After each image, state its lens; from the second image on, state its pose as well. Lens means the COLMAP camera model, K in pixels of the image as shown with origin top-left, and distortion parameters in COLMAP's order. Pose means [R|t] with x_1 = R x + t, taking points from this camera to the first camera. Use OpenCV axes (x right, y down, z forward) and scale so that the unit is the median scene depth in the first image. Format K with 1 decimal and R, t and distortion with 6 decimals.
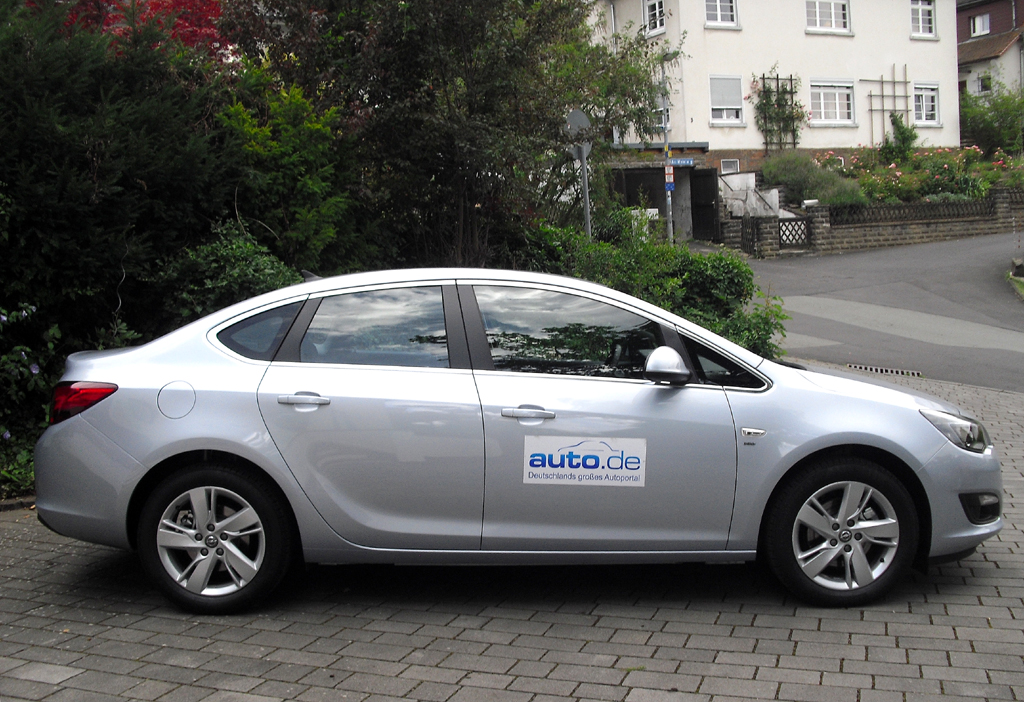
lens RADIAL K [[1079.2, 0, 512.5], [0, 1079.2, 348.8], [0, 0, 1]] dist [-0.134443, 0.000000]
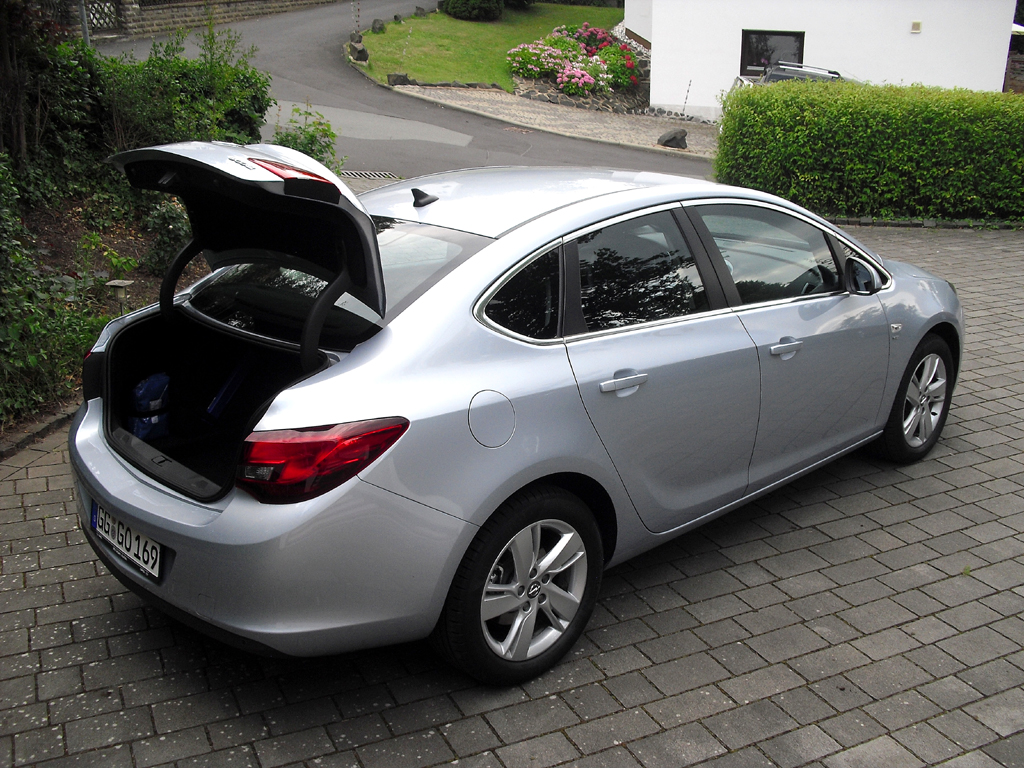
lens RADIAL K [[1062.6, 0, 511.7], [0, 1062.6, 383.5], [0, 0, 1]] dist [-0.128670, 0.000000]
pose [[0.733688, -0.205775, 0.647579, -0.663656], [0.036316, 0.963555, 0.265035, -0.139618], [-0.678515, -0.170936, 0.714422, 0.445030]]
